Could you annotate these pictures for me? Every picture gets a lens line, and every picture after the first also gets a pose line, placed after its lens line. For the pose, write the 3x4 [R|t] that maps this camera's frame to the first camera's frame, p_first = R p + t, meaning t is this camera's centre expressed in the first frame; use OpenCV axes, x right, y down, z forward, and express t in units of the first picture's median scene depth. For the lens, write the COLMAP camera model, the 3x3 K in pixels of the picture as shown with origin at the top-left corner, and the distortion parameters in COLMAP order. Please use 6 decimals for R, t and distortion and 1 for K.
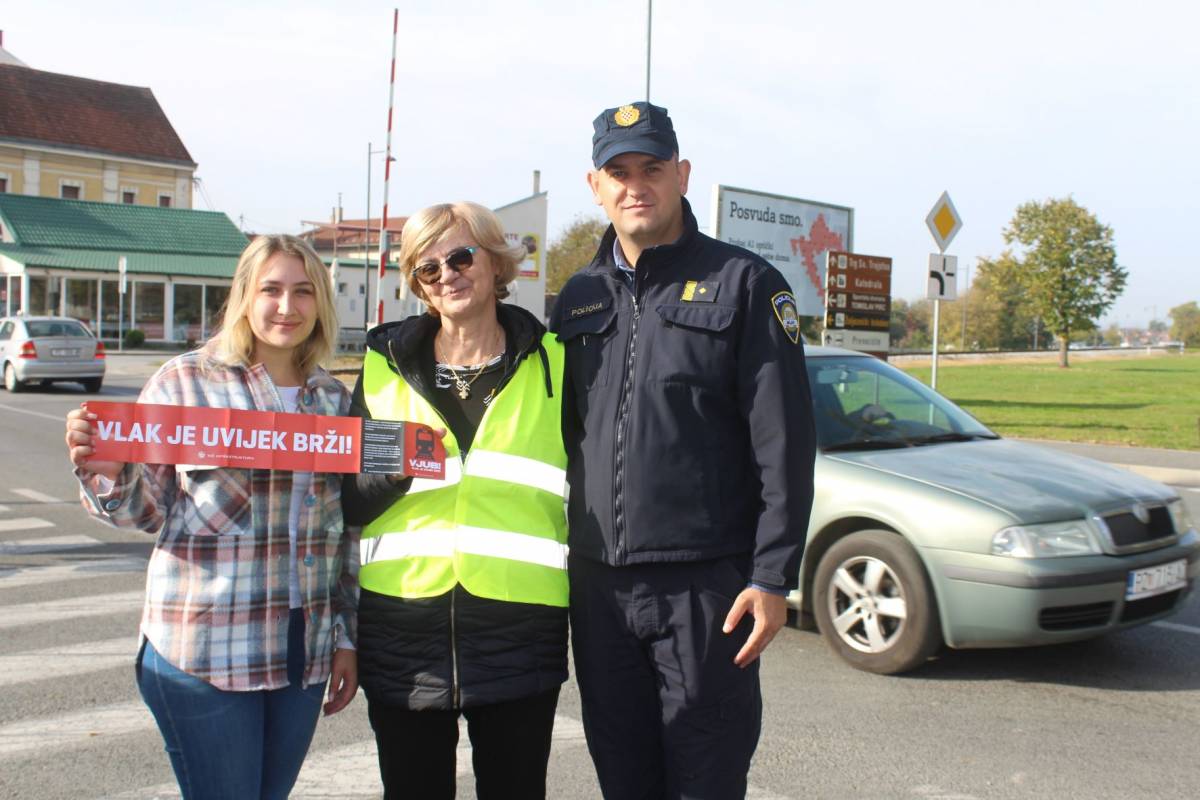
lens RADIAL K [[1383.3, 0, 600.0], [0, 1383.3, 400.0], [0, 0, 1]] dist [-0.092598, 0.066001]
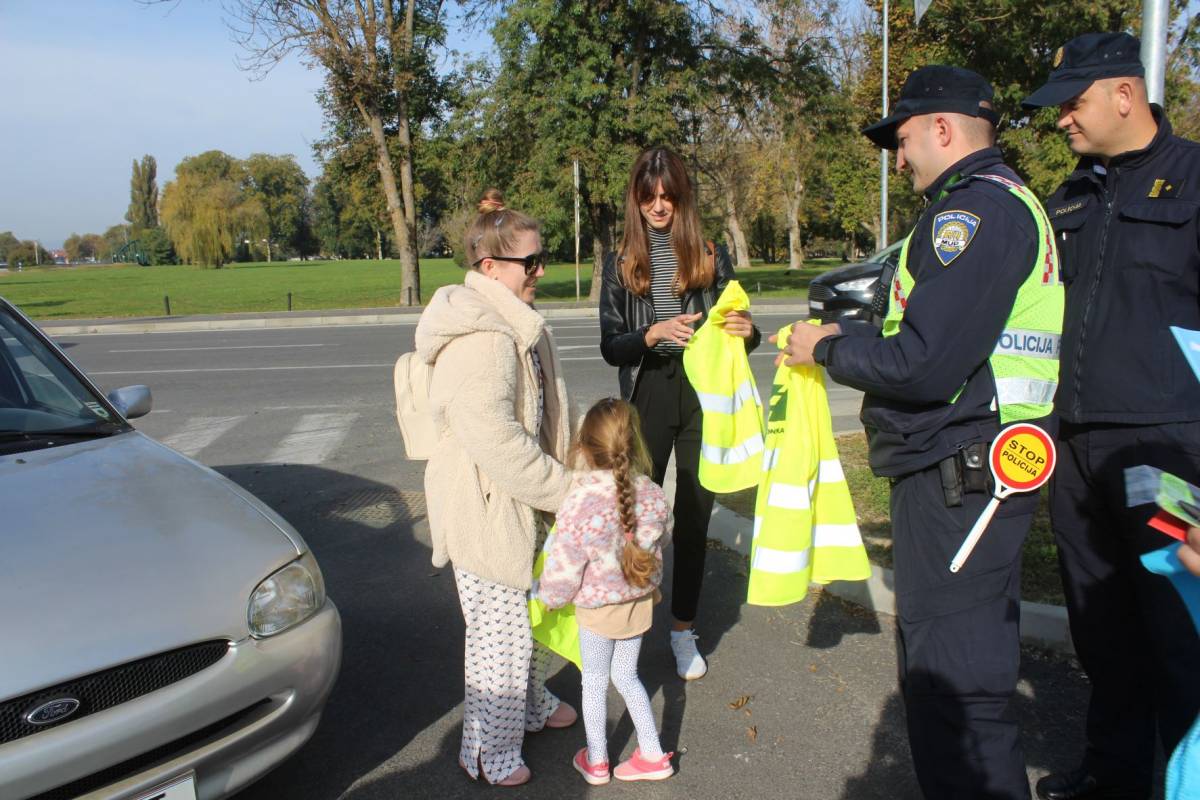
lens RADIAL K [[1005.4, 0, 600.0], [0, 1005.4, 400.0], [0, 0, 1]] dist [-0.170295, 0.169567]
pose [[0.576766, -0.153542, 0.802350, -0.067658], [0.071176, 0.987888, 0.137883, 0.002105], [-0.813802, -0.022418, 0.580709, -0.050644]]
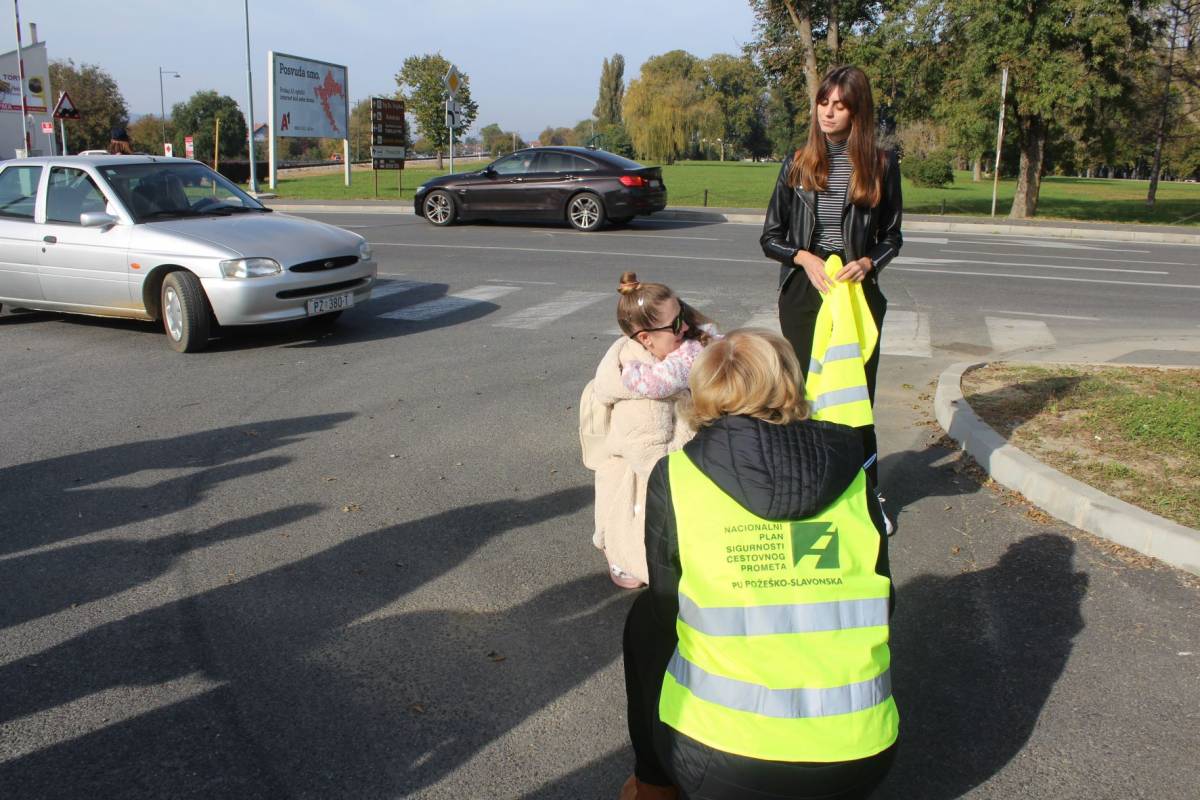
lens RADIAL K [[1005.4, 0, 600.0], [0, 1005.4, 400.0], [0, 0, 1]] dist [-0.170295, 0.169567]
pose [[0.871065, -0.128079, 0.474174, -0.064576], [0.030989, 0.977810, 0.207189, 0.003409], [-0.490189, -0.165781, 0.855705, -0.065944]]
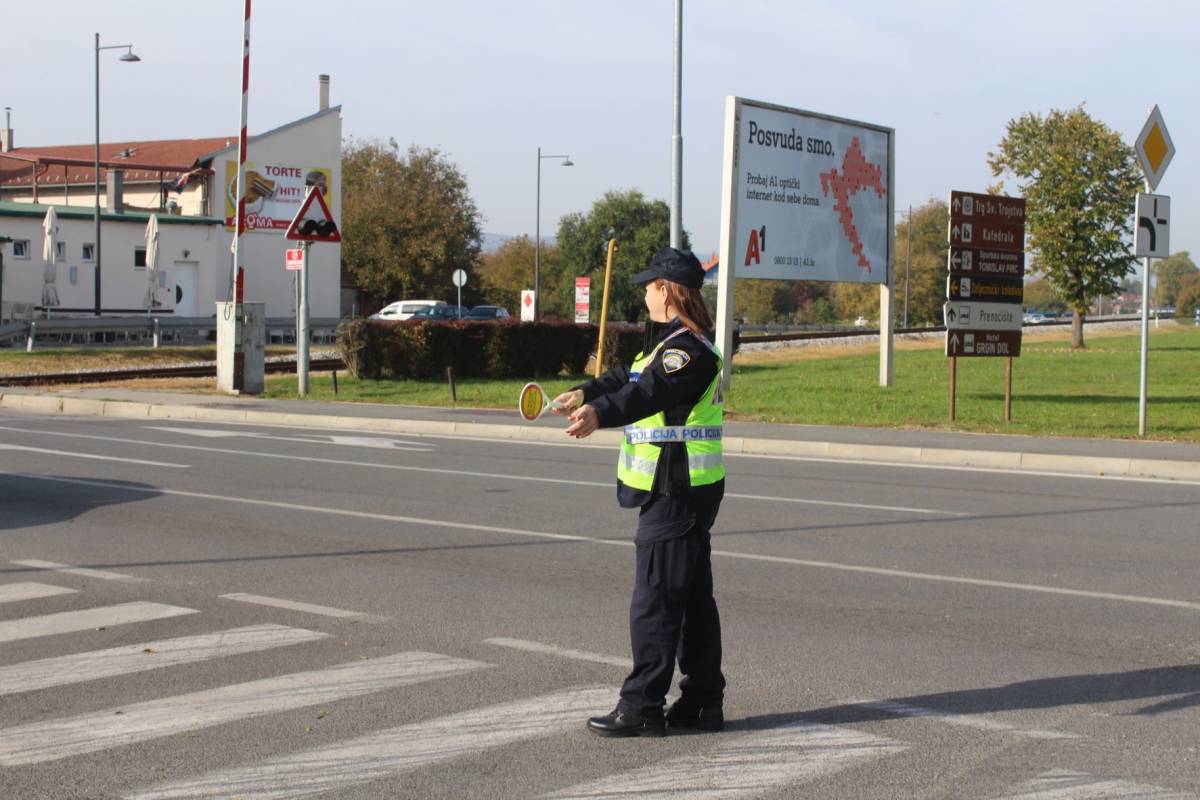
lens RADIAL K [[1996.0, 0, 600.0], [0, 1996.0, 400.0], [0, 0, 1]] dist [0.005155, -0.049755]
pose [[0.991578, -0.022154, 0.127598, -0.046955], [0.022496, 0.999746, -0.001239, -0.000942], [-0.127538, 0.004100, 0.991825, 0.000798]]
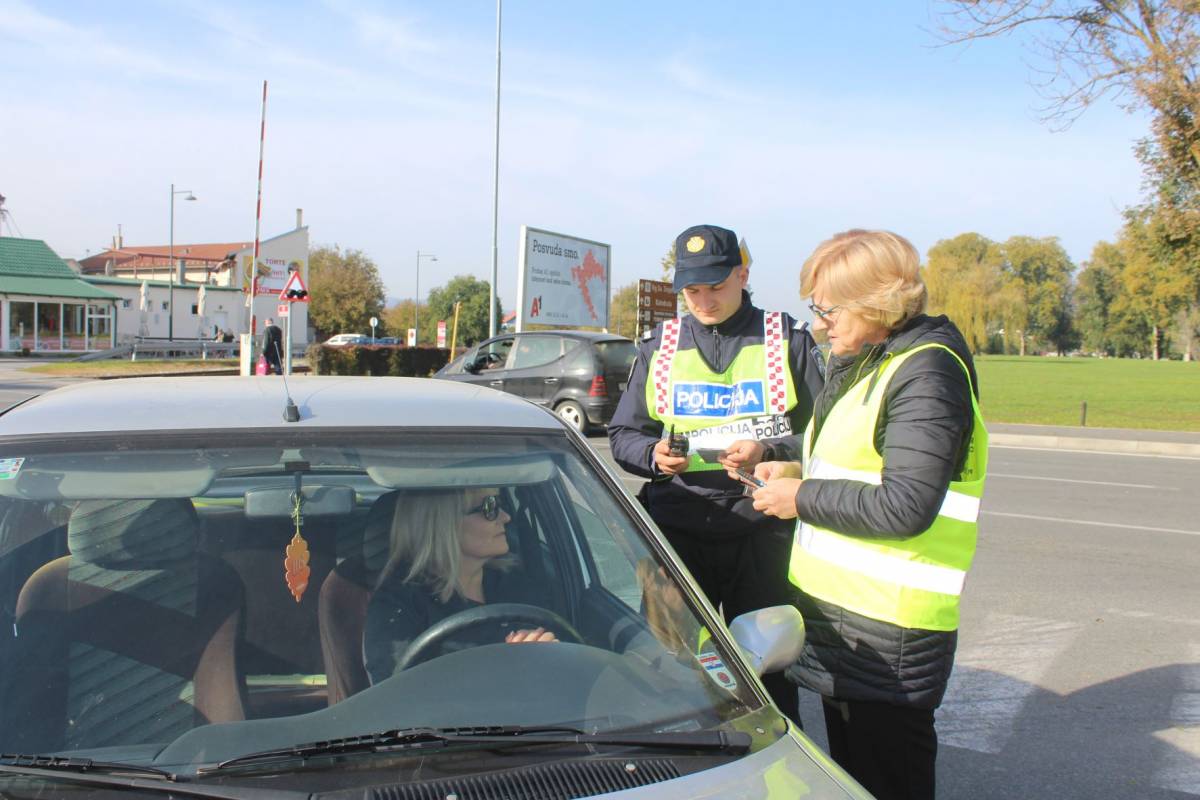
lens RADIAL K [[1100.5, 0, 600.0], [0, 1100.5, 400.0], [0, 0, 1]] dist [-0.150081, 0.154048]
pose [[0.965451, -0.019665, 0.259840, -0.048448], [0.017701, 0.999794, 0.009897, -0.000390], [-0.259981, -0.004956, 0.965601, -0.008283]]
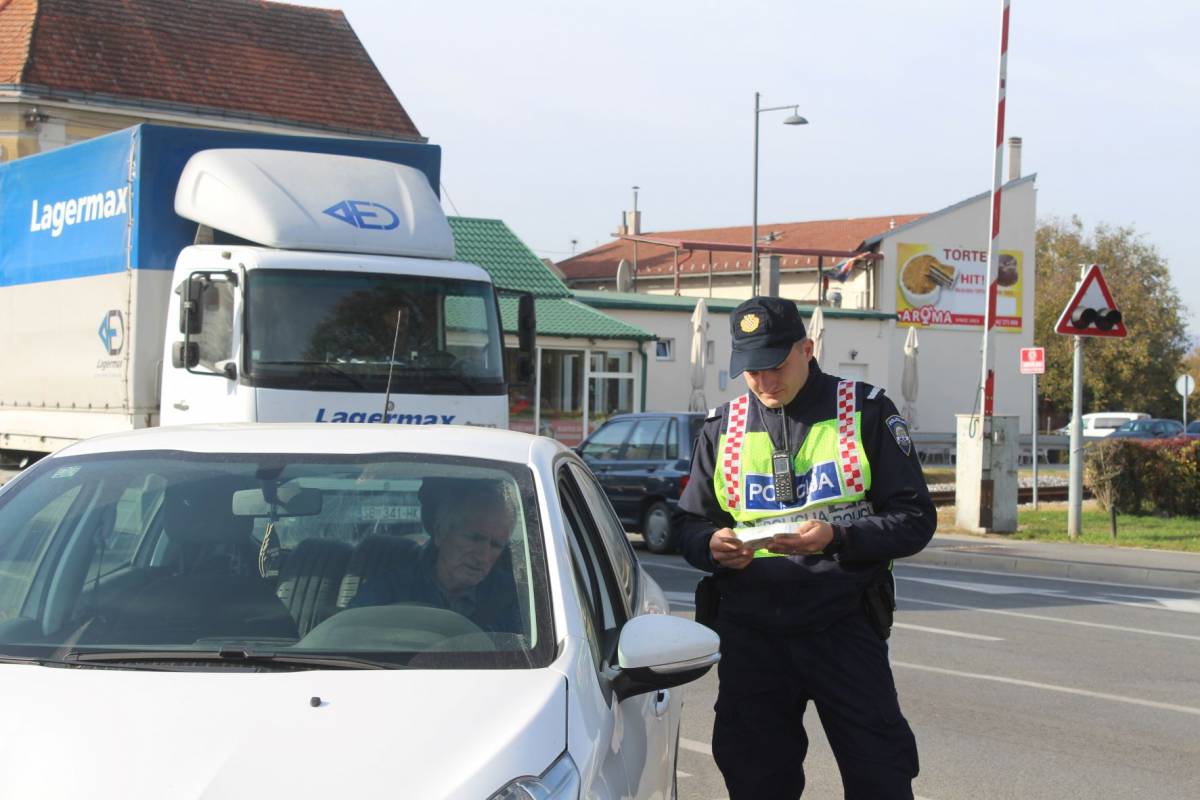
lens RADIAL K [[2361.8, 0, 600.0], [0, 2361.8, 400.0], [0, 0, 1]] dist [0.011200, 0.336008]
pose [[0.986885, -0.009426, -0.161150, -0.068581], [-0.000119, 0.998251, -0.059119, -0.003335], [0.161426, 0.058363, 0.985158, 0.036496]]
